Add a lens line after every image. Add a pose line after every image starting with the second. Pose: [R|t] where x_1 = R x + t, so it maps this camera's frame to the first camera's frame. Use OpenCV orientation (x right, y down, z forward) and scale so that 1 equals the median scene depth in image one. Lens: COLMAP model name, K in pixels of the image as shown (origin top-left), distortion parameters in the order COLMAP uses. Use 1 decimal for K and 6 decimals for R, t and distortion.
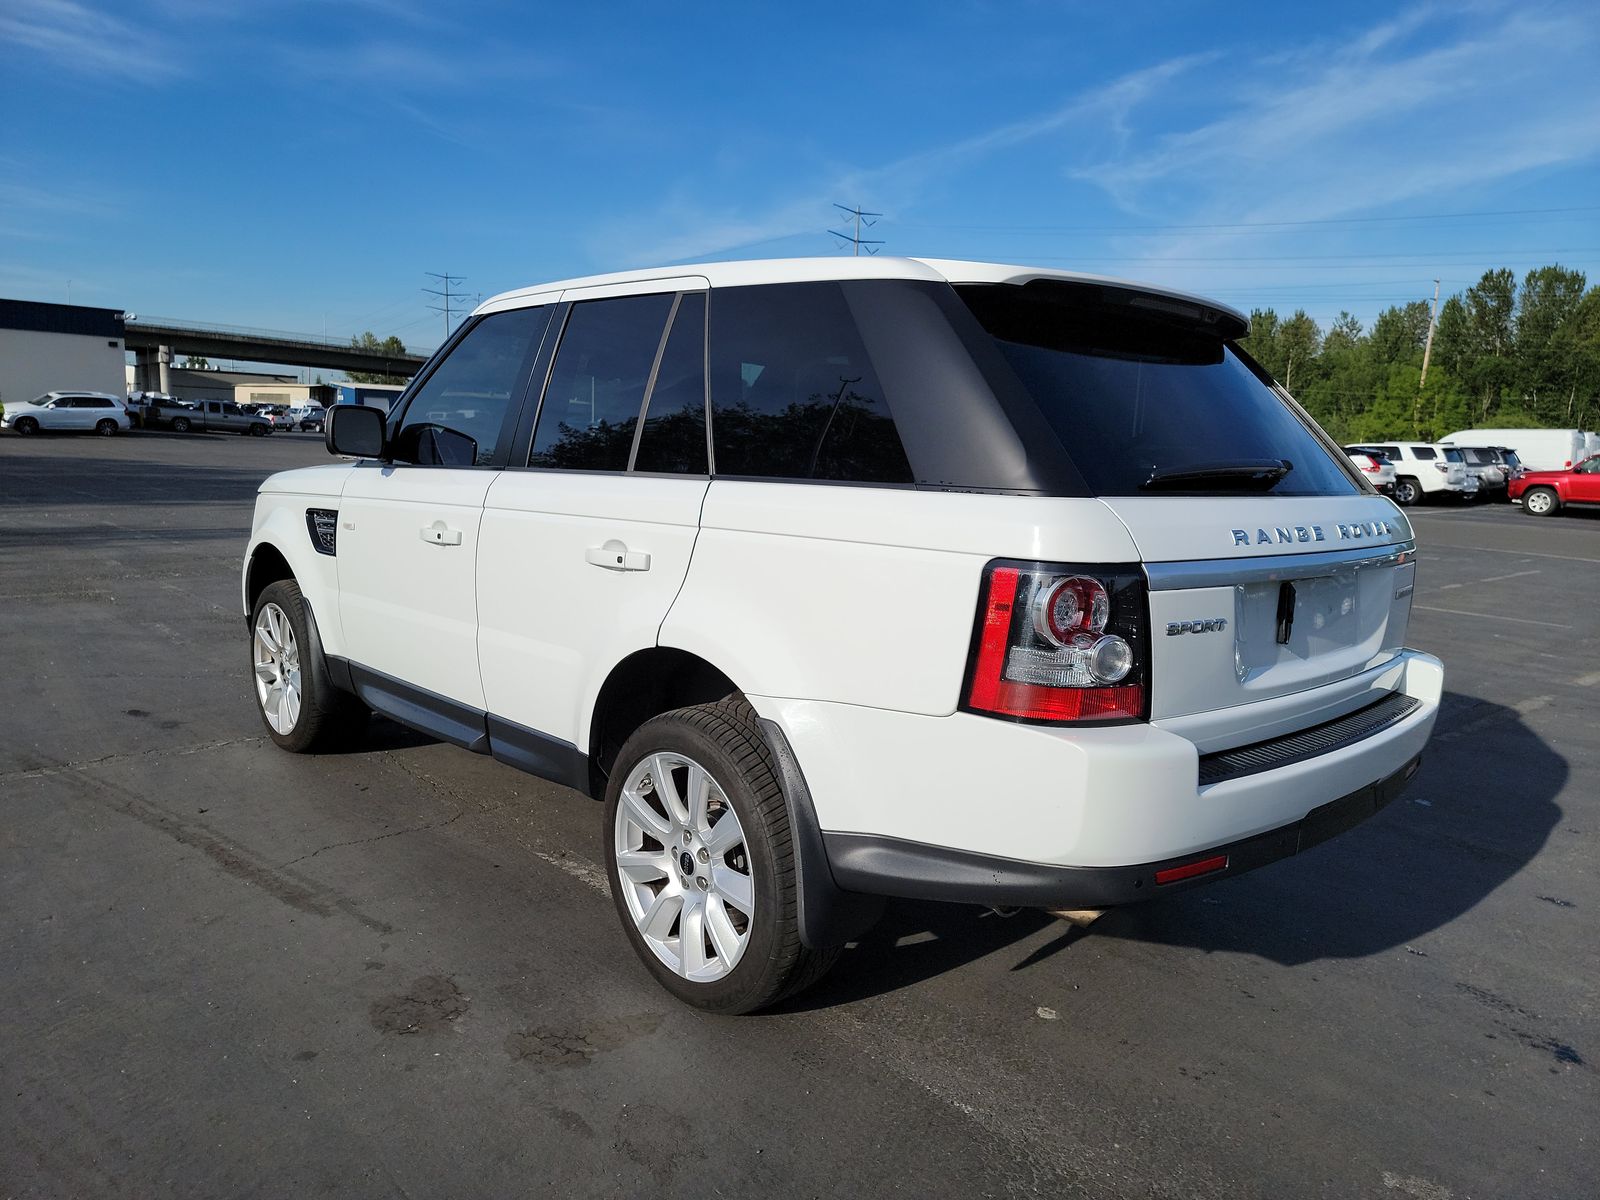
lens RADIAL K [[1175.3, 0, 800.0], [0, 1175.3, 600.0], [0, 0, 1]] dist [0.035886, -0.031919]
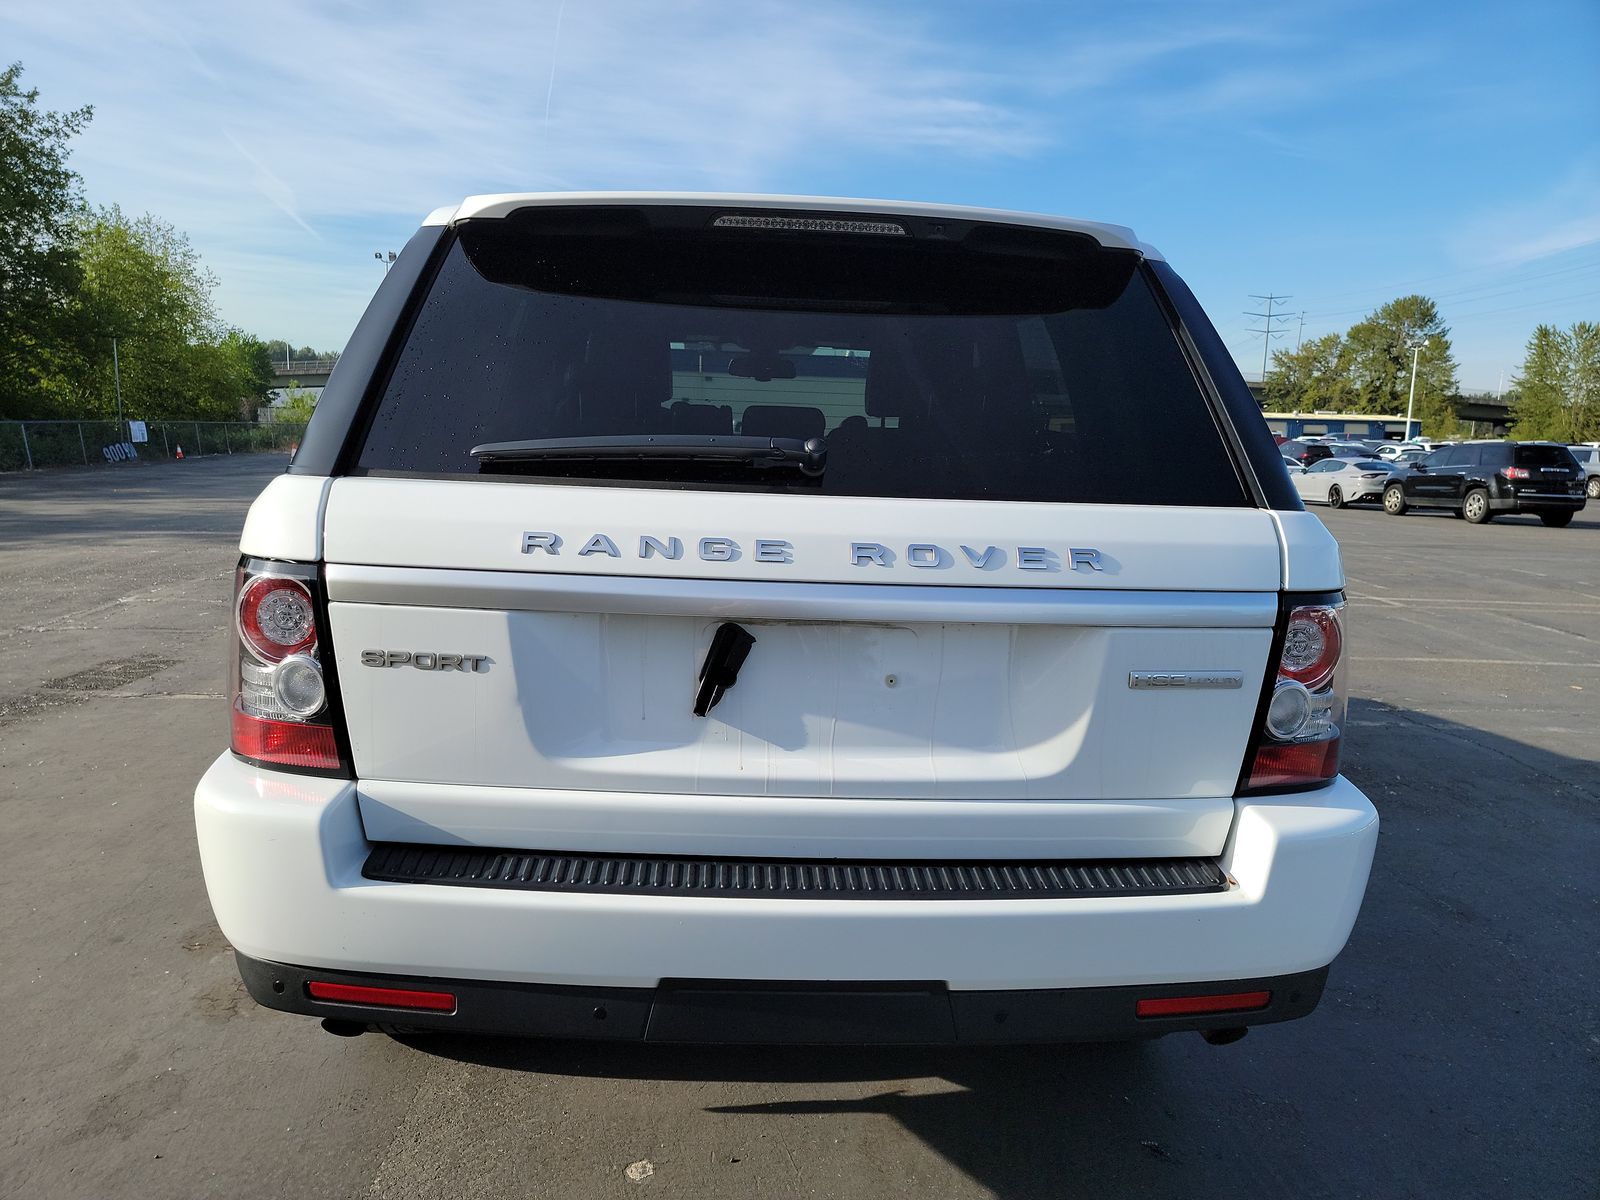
lens RADIAL K [[1175.3, 0, 800.0], [0, 1175.3, 600.0], [0, 0, 1]] dist [0.035886, -0.031919]
pose [[0.732687, 0.071536, -0.676796, 0.863963], [-0.092261, 0.995720, 0.005365, -0.034269], [0.674283, 0.058511, 0.736151, 0.538496]]
